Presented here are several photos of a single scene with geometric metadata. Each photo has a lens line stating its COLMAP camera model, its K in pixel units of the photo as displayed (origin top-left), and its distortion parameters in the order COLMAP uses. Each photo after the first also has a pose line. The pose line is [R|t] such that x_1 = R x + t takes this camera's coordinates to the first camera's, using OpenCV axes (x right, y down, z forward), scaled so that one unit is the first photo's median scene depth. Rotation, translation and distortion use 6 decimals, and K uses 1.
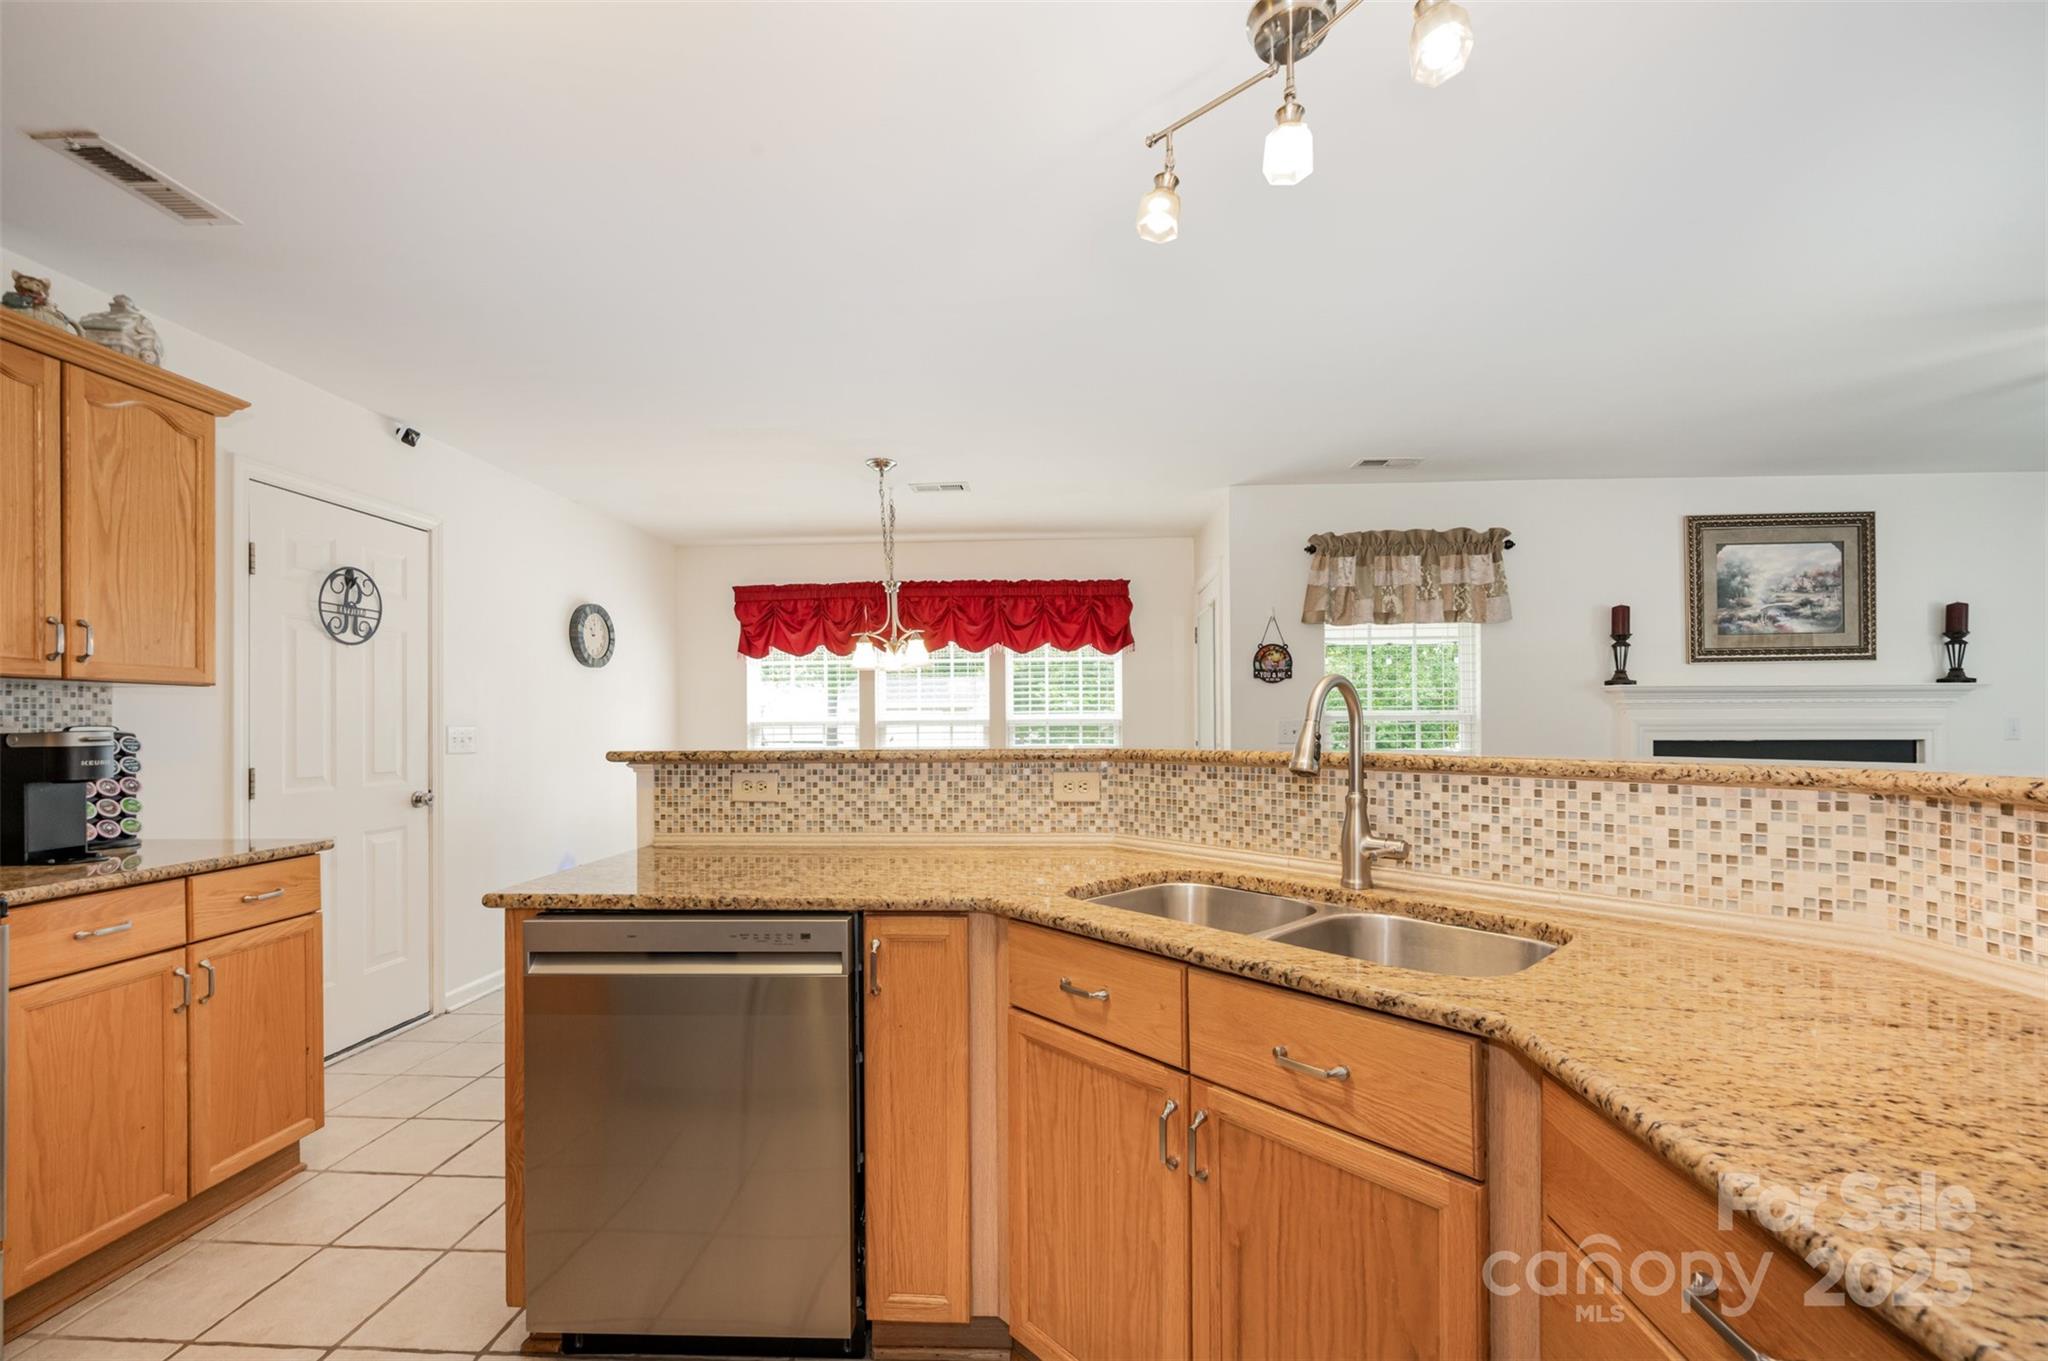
lens RADIAL K [[822.7, 0, 1026.6], [0, 822.7, 712.8], [0, 0, 1]] dist [-0.001290, -0.000187]
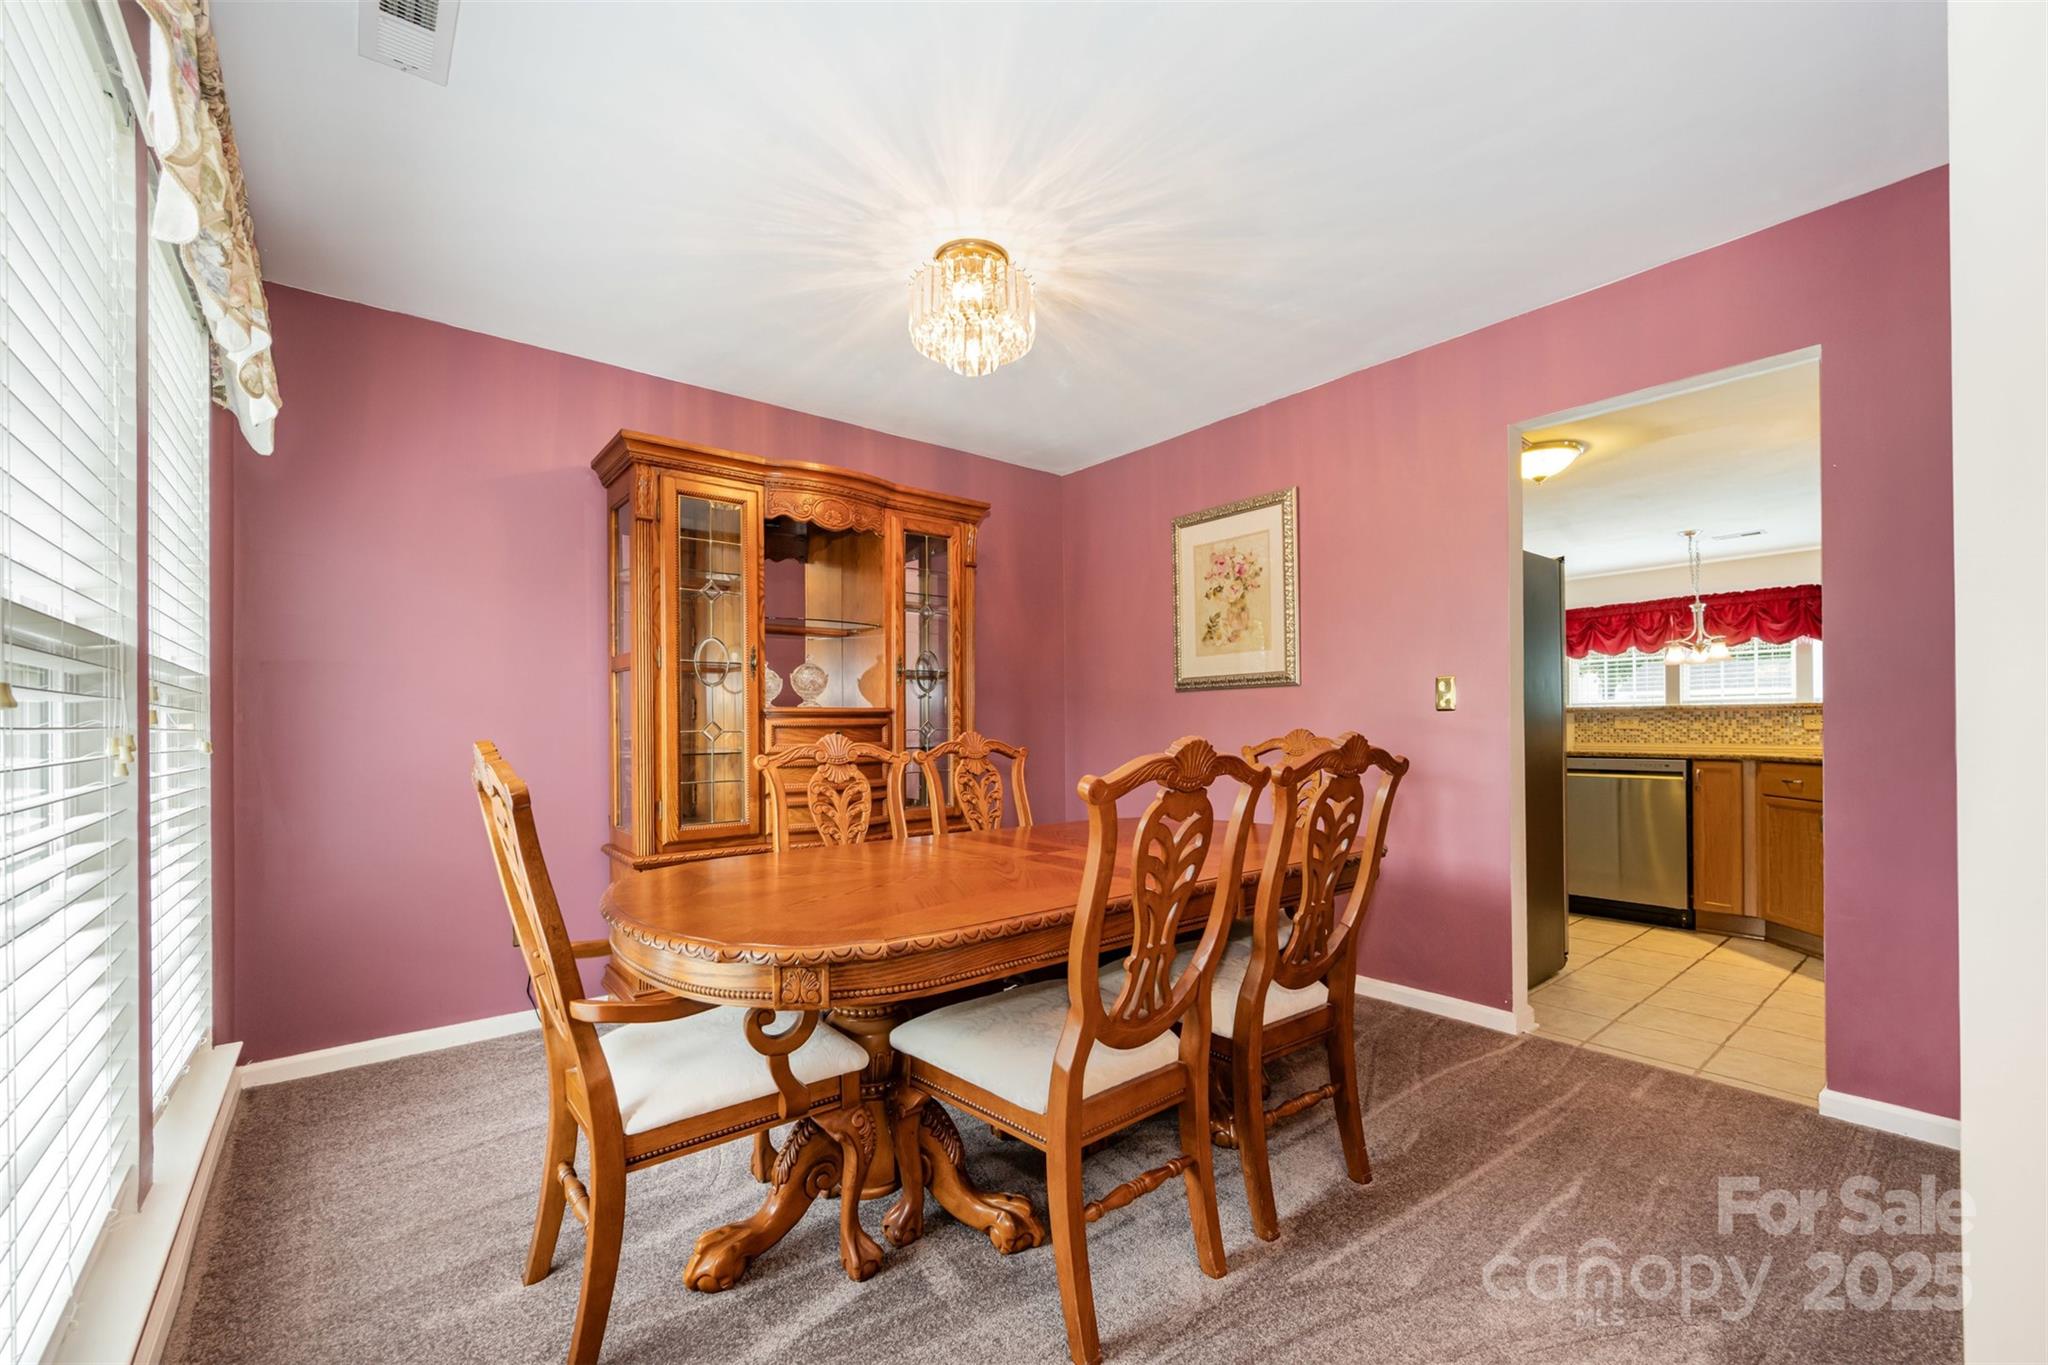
lens RADIAL K [[832.6, 0, 1030.1], [0, 832.6, 725.4], [0, 0, 1]] dist [-0.001250, -0.000273]
pose [[0.676158, 0.002205, -0.736754, 0.109701], [0.013106, 0.999801, 0.015020, 0.018188], [0.736640, -0.019812, 0.675994, -0.778817]]
